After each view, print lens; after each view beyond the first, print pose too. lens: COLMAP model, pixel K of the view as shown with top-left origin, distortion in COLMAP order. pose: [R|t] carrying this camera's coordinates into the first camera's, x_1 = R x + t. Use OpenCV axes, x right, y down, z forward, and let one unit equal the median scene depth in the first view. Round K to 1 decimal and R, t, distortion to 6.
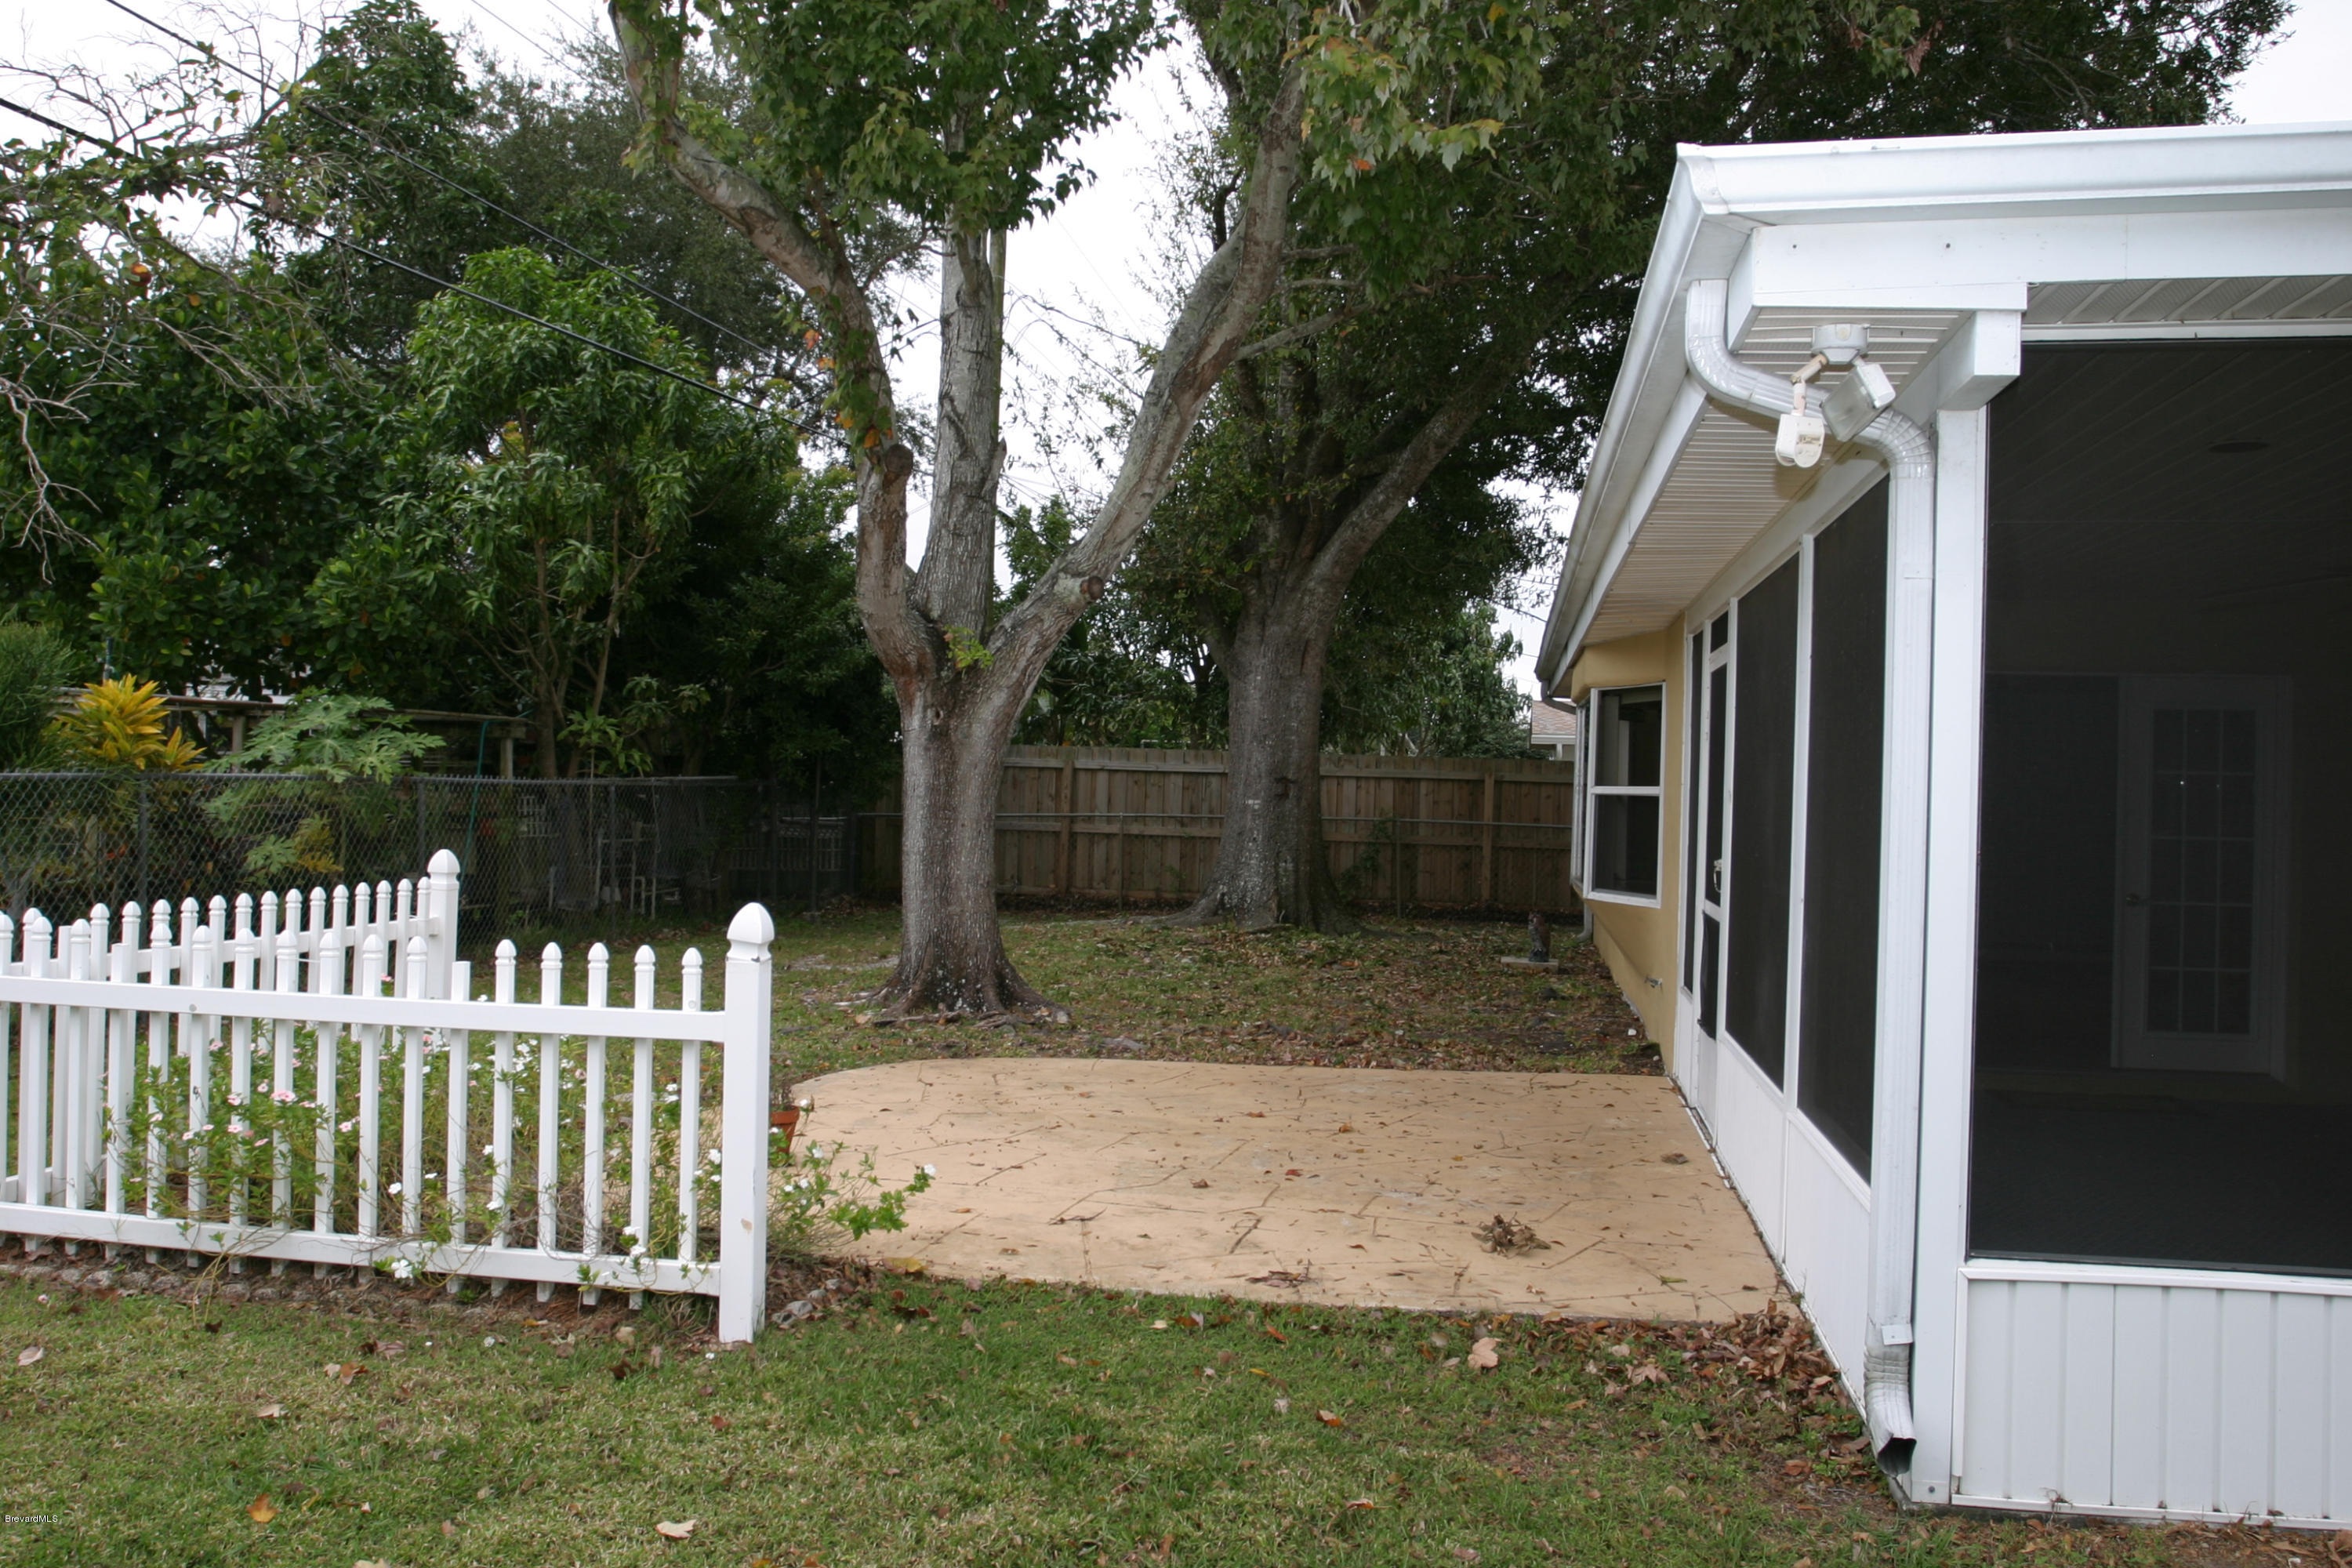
lens RADIAL K [[1945.0, 0, 1174.4], [0, 1945.0, 781.3], [0, 0, 1]] dist [-0.069298, 0.018264]
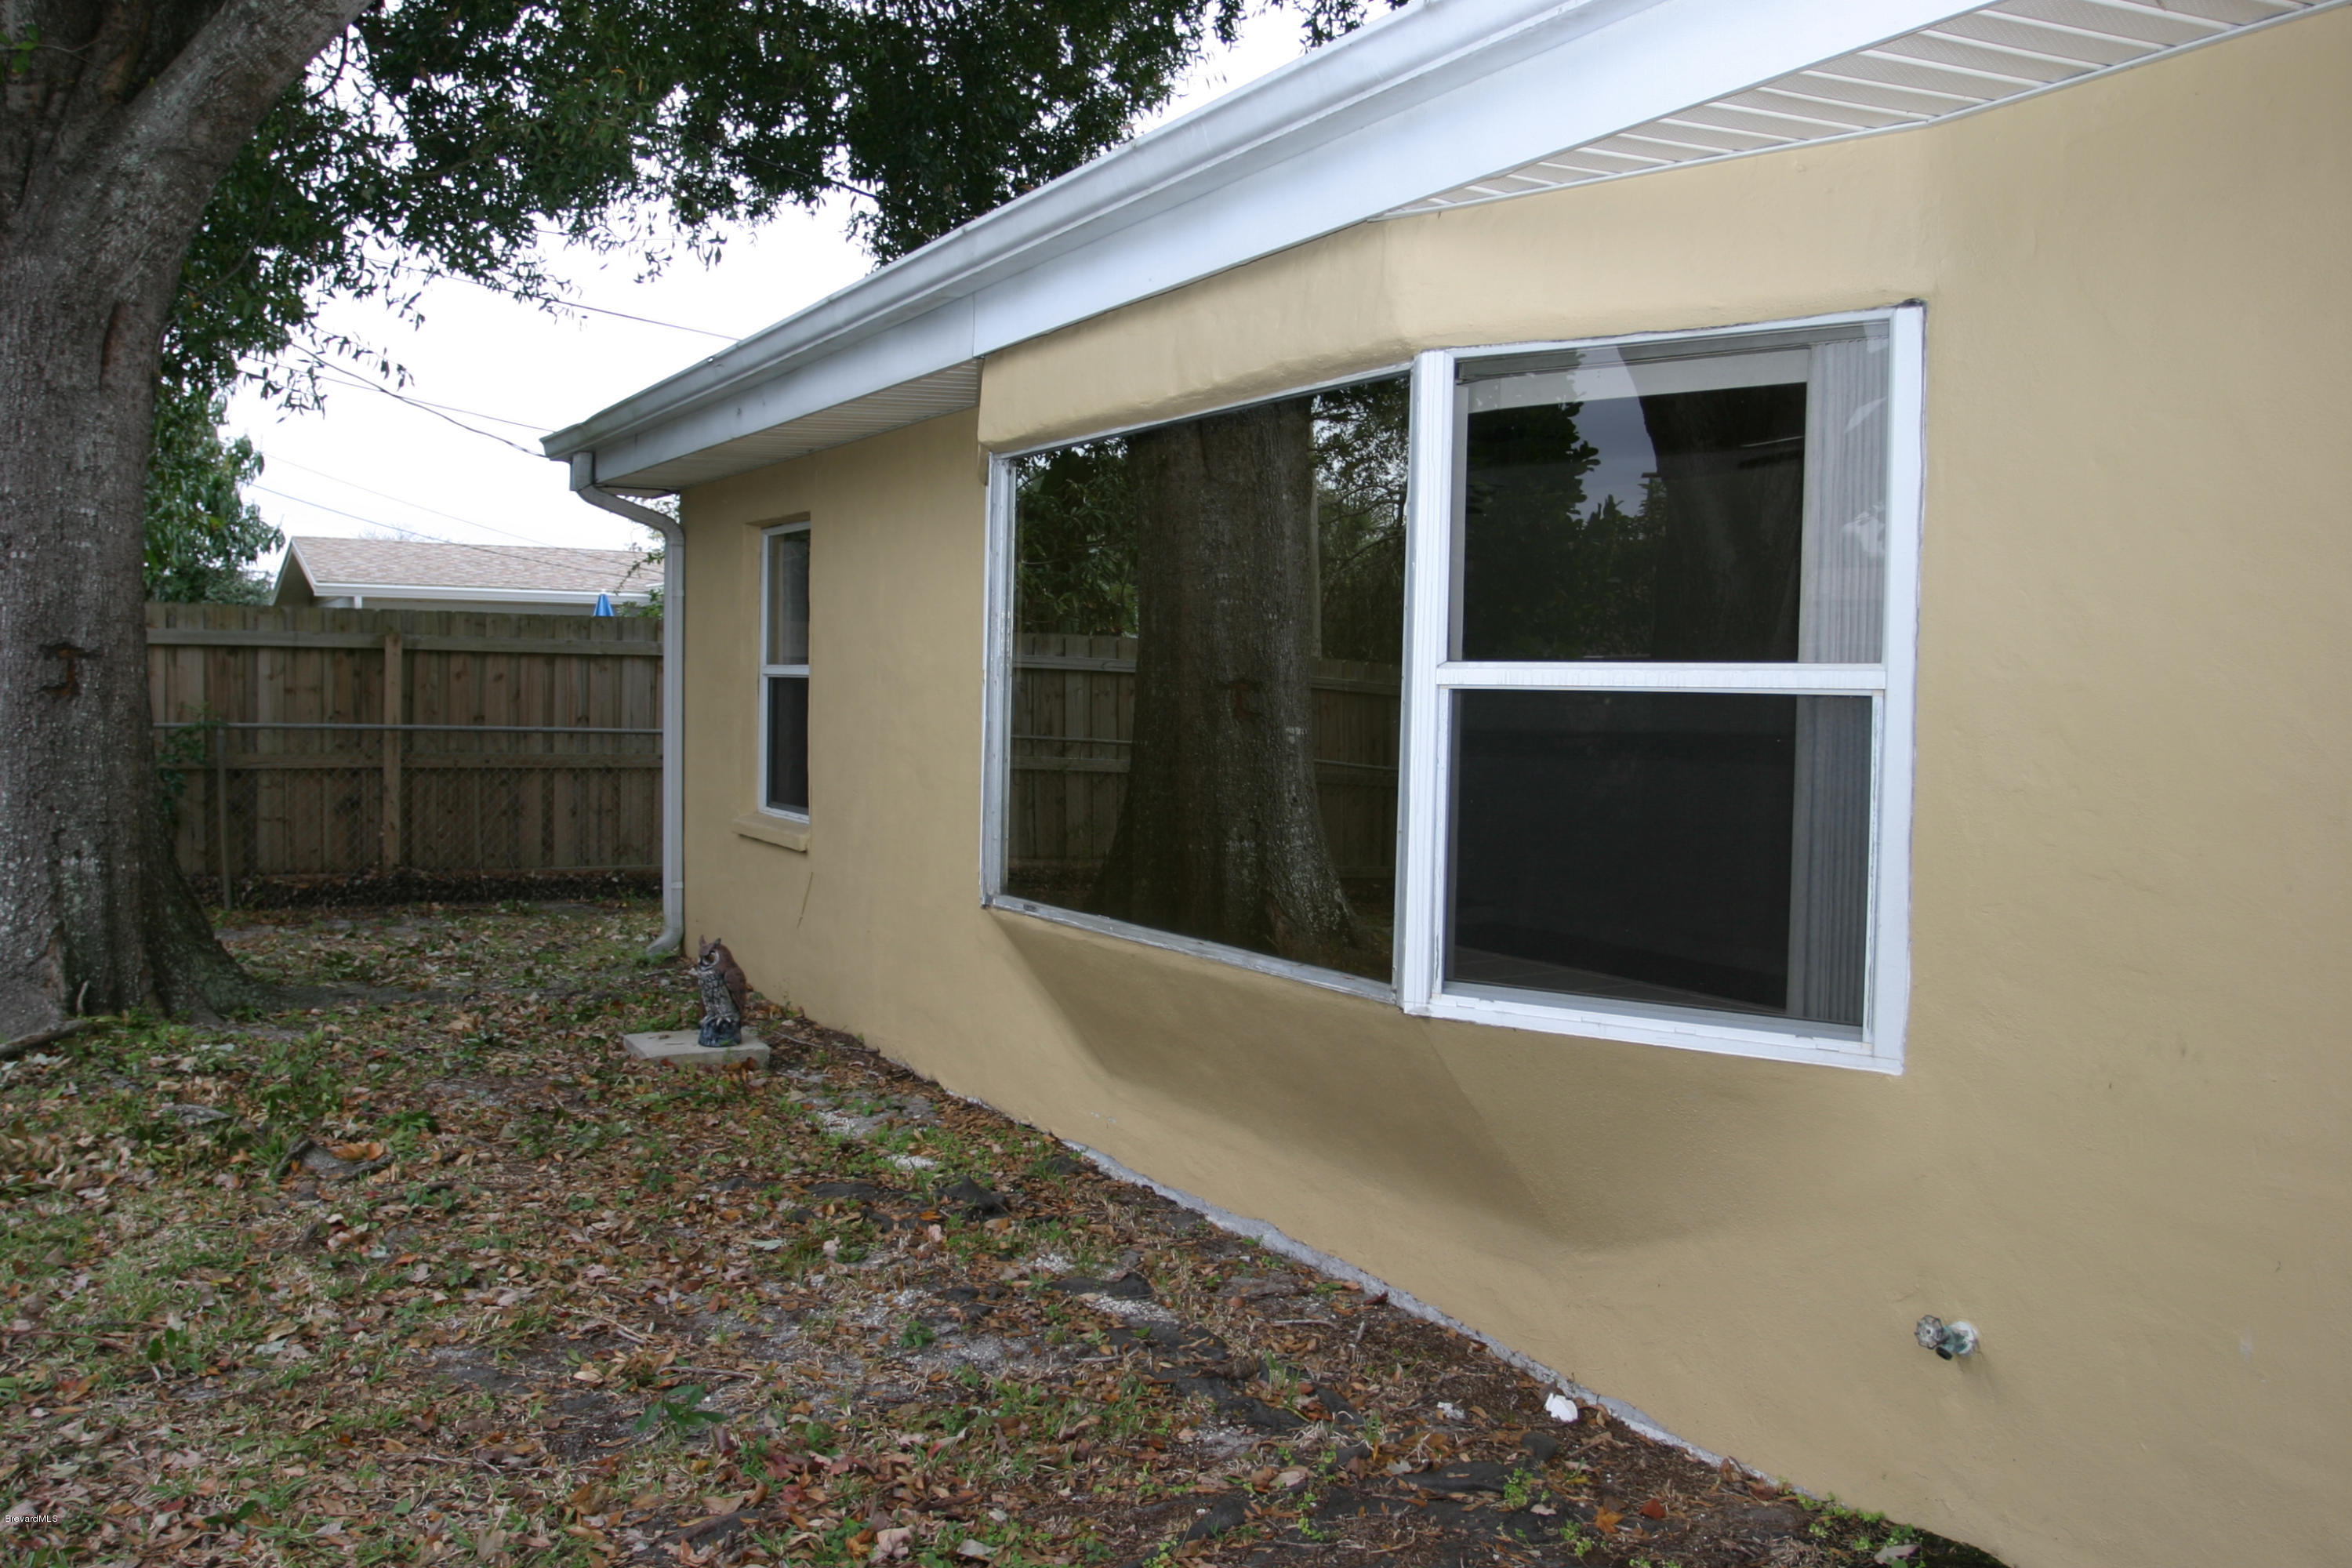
lens RADIAL K [[1945.0, 0, 1176.7], [0, 1945.0, 768.7], [0, 0, 1]] dist [-0.069298, 0.018264]
pose [[0.776586, -0.040765, 0.628692, -0.011404], [0.002016, 0.998060, 0.062225, -0.000208], [-0.630009, -0.047055, 0.775161, 0.501537]]
